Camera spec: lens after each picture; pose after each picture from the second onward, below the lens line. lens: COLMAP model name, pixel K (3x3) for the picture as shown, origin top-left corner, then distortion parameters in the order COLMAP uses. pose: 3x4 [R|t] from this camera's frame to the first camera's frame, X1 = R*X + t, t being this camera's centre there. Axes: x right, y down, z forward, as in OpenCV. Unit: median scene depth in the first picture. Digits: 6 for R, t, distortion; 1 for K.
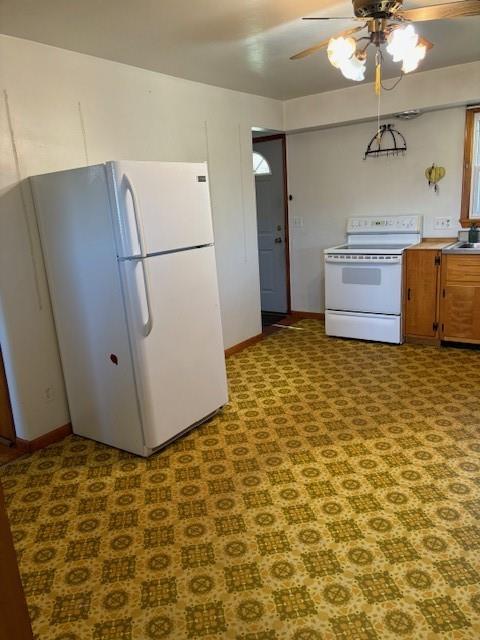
lens RADIAL K [[487.4, 0, 242.0], [0, 487.4, 322.2], [0, 0, 1]] dist [0.031156, -0.025608]
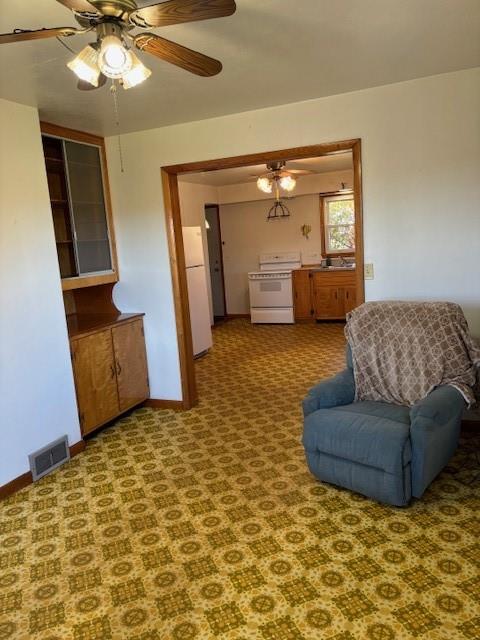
lens RADIAL K [[487.4, 0, 232.6], [0, 487.4, 318.6], [0, 0, 1]] dist [0.031156, -0.025608]
pose [[0.980360, -0.039943, 0.193128, -0.313151], [0.058987, 0.993834, -0.093884, 0.239009], [-0.188188, 0.103433, 0.976671, -0.907044]]
